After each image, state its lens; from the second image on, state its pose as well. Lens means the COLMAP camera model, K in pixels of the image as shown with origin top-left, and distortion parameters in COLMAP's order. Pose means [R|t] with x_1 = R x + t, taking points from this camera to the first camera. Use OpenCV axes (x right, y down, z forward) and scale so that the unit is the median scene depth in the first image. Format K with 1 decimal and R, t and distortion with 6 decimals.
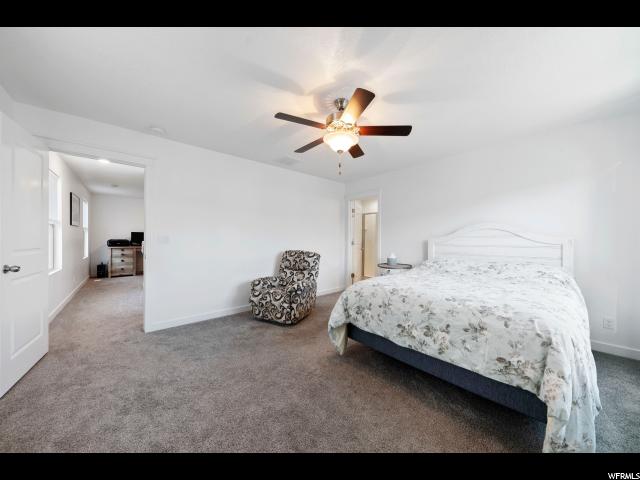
lens RADIAL K [[223.4, 0, 320.0], [0, 223.4, 240.0], [0, 0, 1]] dist [-0.000147, -0.000009]
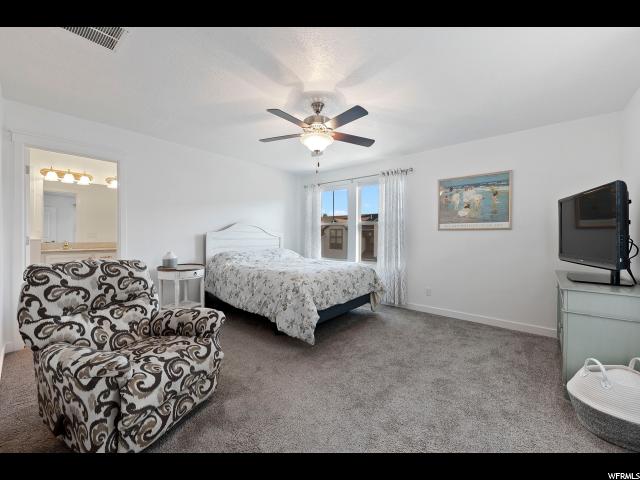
lens RADIAL K [[257.2, 0, 320.0], [0, 257.2, 240.0], [0, 0, 1]] dist [0.000123, 0.000002]
pose [[-0.186245, -0.020569, 0.982288, -1.256039], [-0.010648, 0.999764, 0.018916, -0.003963], [-0.982446, -0.006936, -0.186420, 1.368793]]
